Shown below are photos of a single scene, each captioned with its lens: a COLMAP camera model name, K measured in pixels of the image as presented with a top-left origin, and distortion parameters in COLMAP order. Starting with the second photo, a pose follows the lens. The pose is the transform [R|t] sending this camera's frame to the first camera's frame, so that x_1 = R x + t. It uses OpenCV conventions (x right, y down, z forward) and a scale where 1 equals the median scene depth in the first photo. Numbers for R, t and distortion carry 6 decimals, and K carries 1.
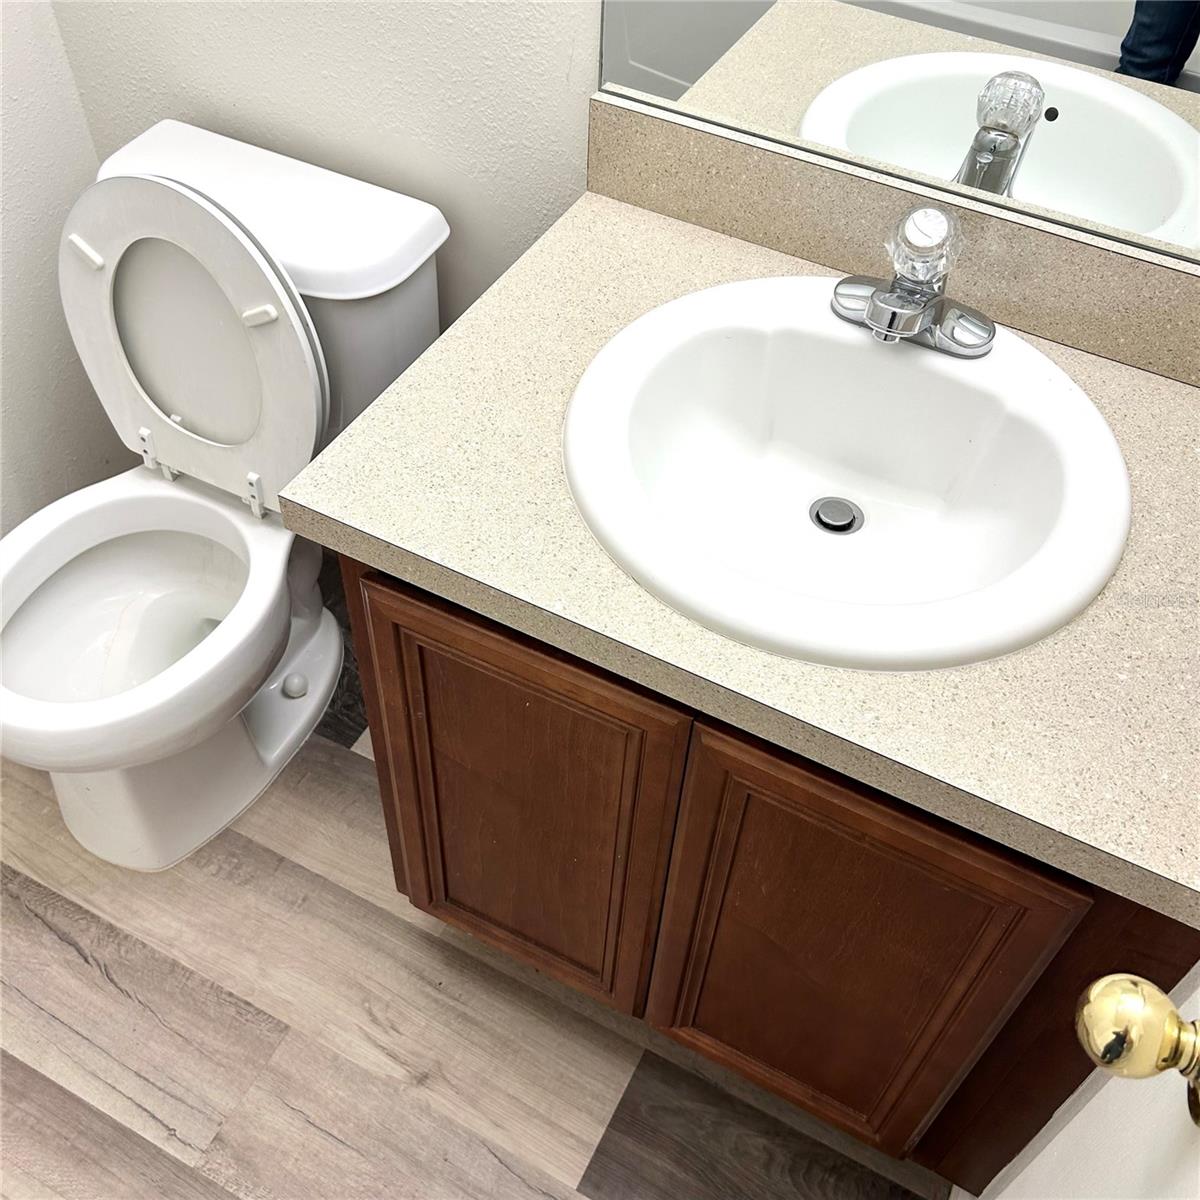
lens RADIAL K [[1207.8, 0, 592.6], [0, 1207.8, 596.5], [0, 0, 1]] dist [0.035027, 0.000000]
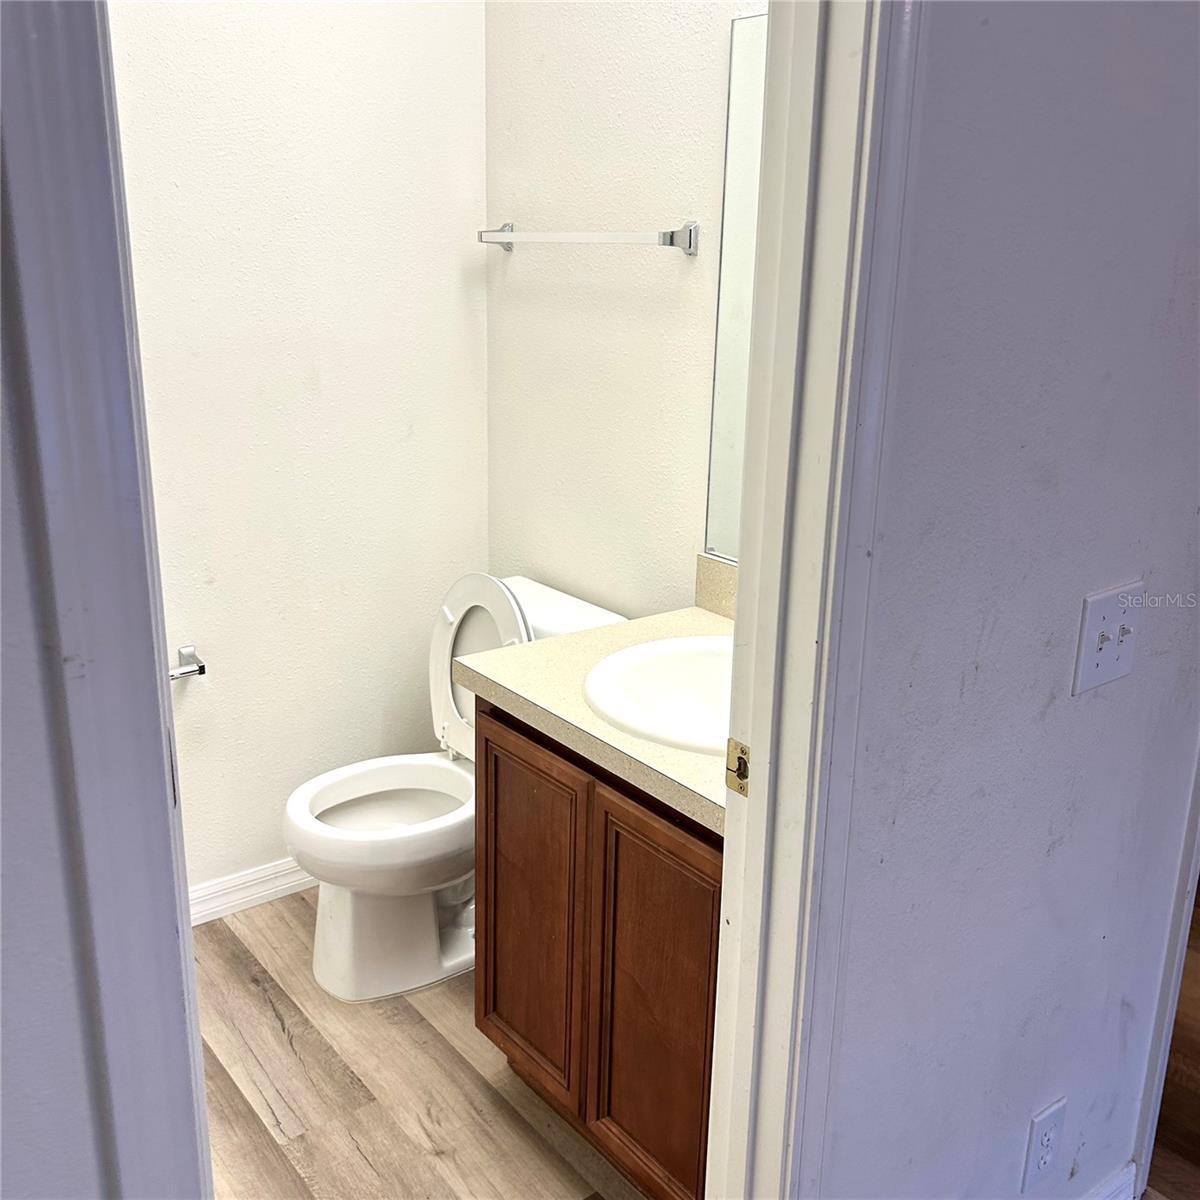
lens RADIAL K [[1207.8, 0, 597.2], [0, 1207.8, 598.1], [0, 0, 1]] dist [0.035027, 0.000000]
pose [[0.908352, 0.110746, -0.403276, 0.498979], [-0.311189, 0.823202, -0.474869, 0.467773], [0.279388, 0.556843, 0.782220, -0.374885]]
